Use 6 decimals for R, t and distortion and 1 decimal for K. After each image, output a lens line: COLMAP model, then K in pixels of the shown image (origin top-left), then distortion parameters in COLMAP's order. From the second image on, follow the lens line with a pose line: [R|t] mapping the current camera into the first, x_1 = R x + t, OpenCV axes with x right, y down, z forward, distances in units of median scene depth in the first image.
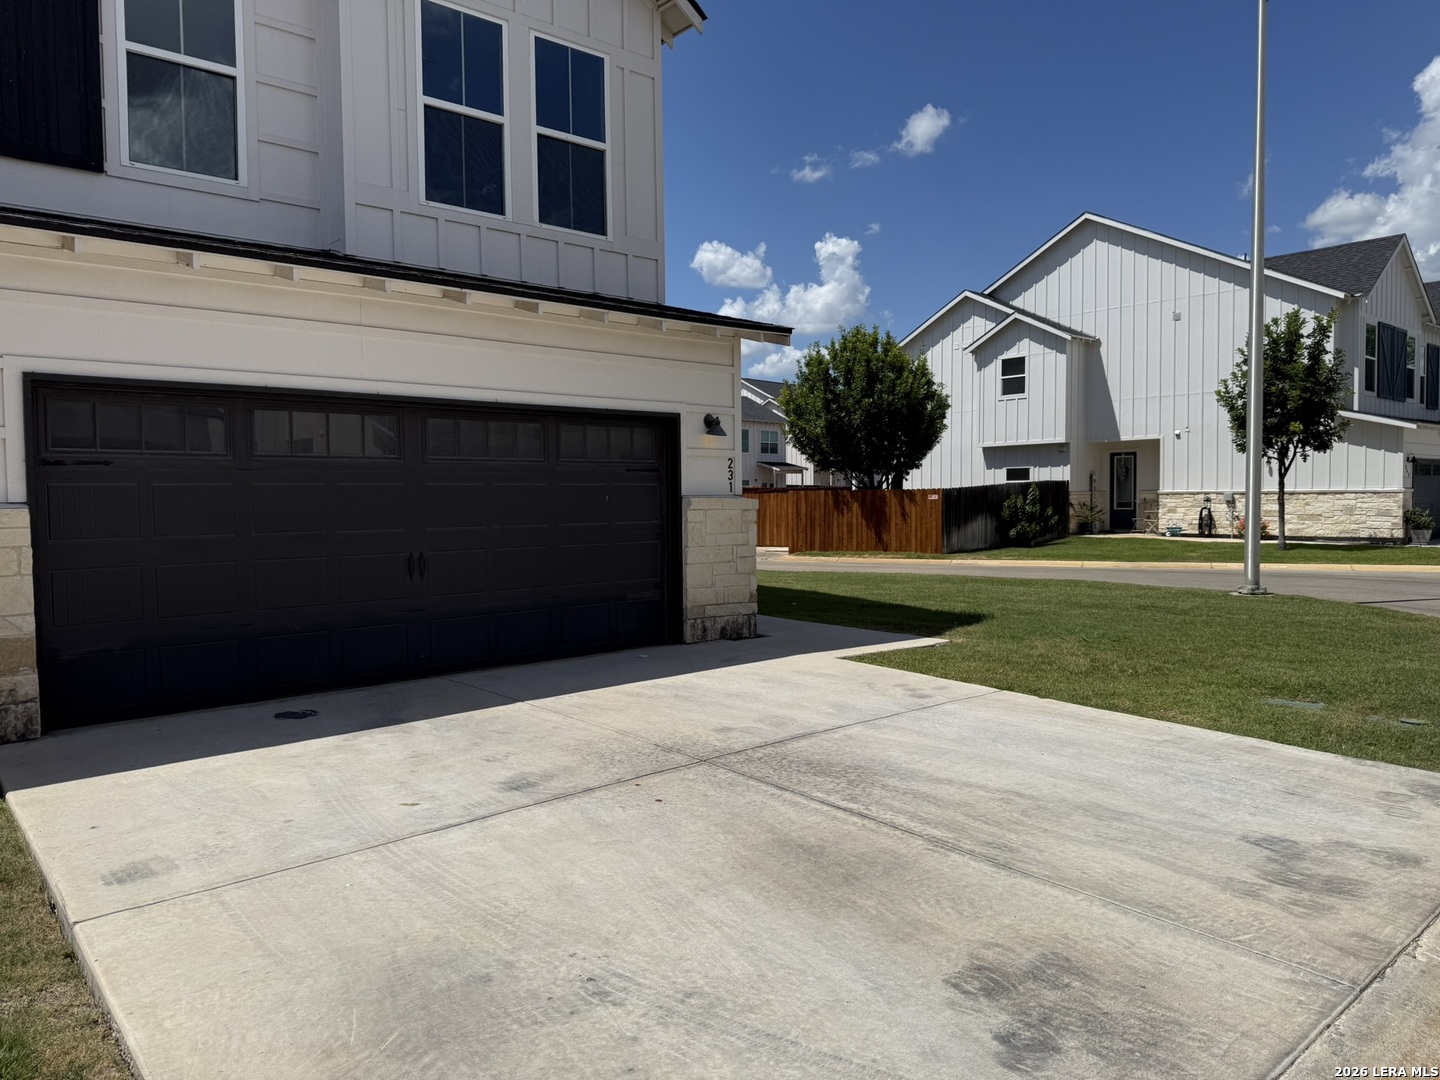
lens RADIAL K [[999.7, 0, 723.0], [0, 999.7, 546.5], [0, 0, 1]] dist [0.118139, -0.171924]
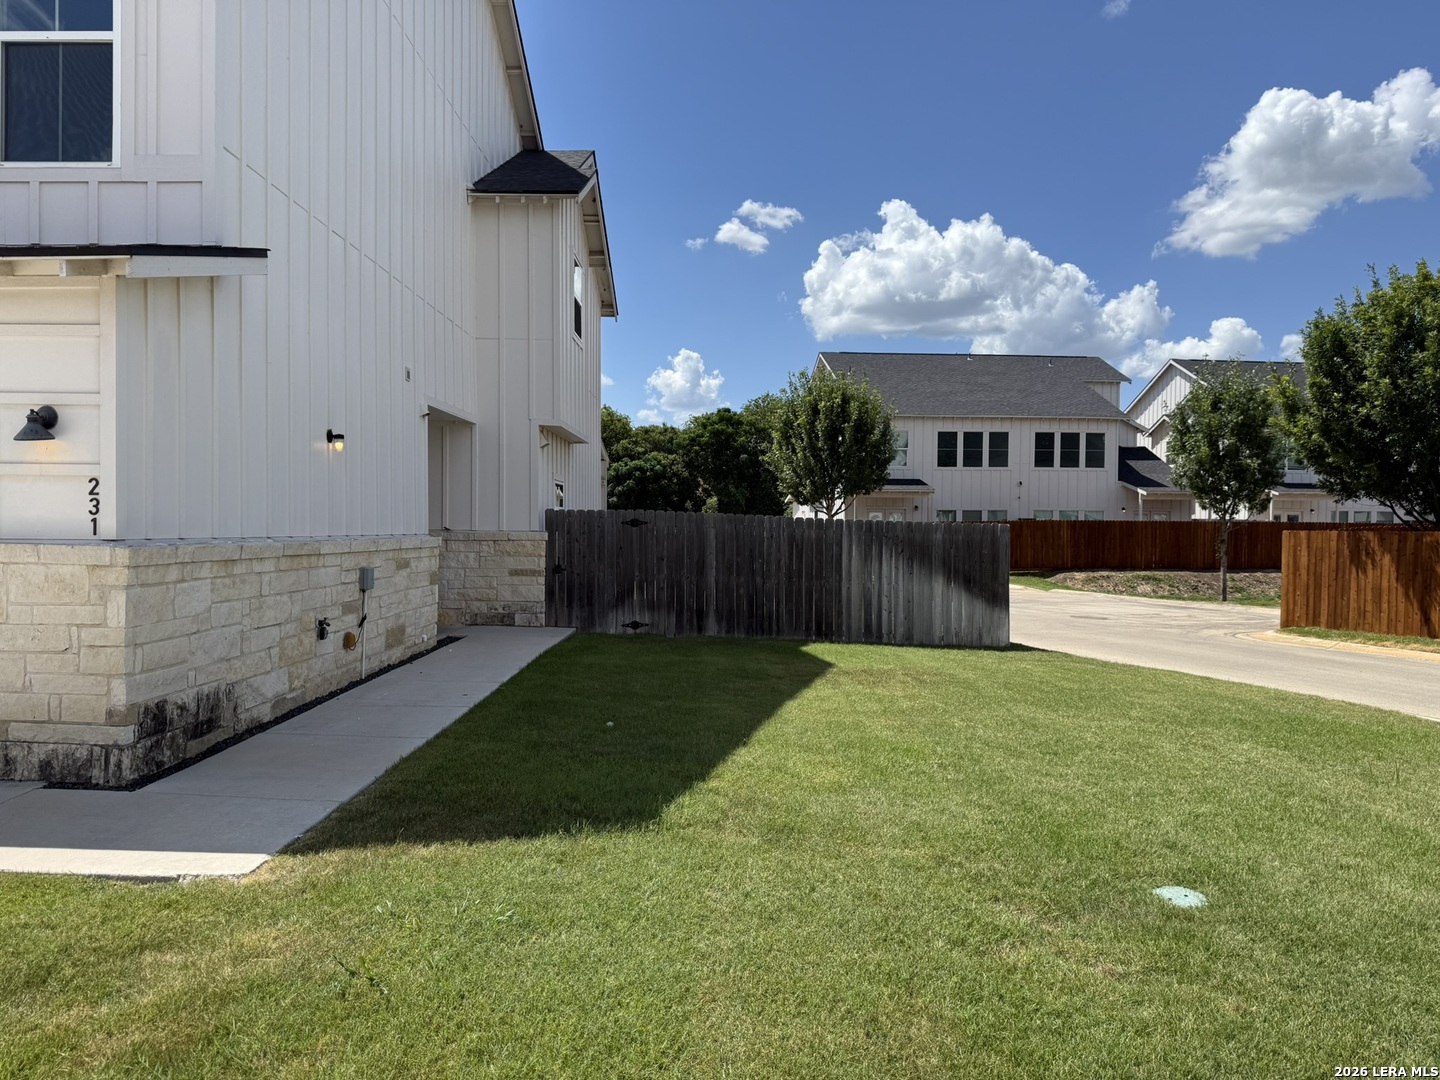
lens RADIAL K [[999.7, 0, 723.0], [0, 999.7, 546.5], [0, 0, 1]] dist [0.118139, -0.171924]
pose [[0.746342, 0.031633, -0.664810, 0.708600], [-0.050951, 0.998654, -0.009682, -0.062660], [0.663609, 0.041099, 0.746950, 0.819479]]
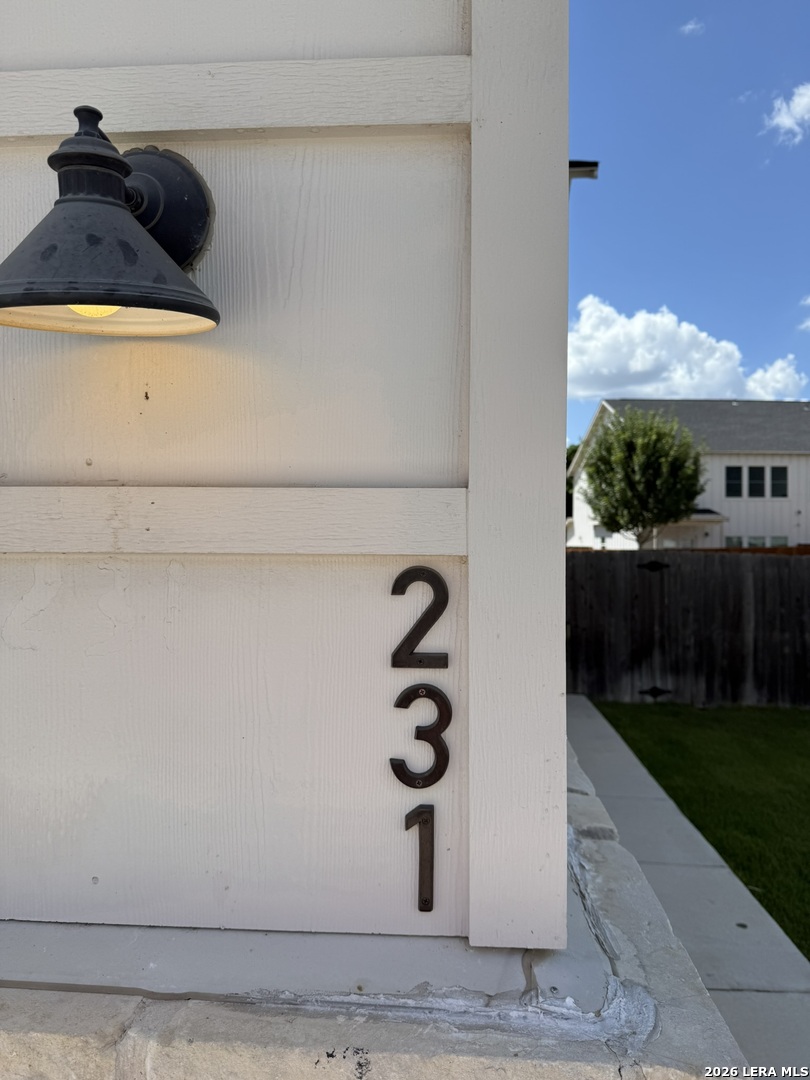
lens RADIAL K [[774.2, 0, 405.0], [0, 774.2, 540.0], [0, 0, 1]] dist [0.001721, 0.000059]
pose [[0.701451, 0.009692, -0.712651, 0.054685], [-0.048506, 0.998238, -0.034167, -0.091110], [0.711065, 0.058534, 0.700686, 0.972331]]
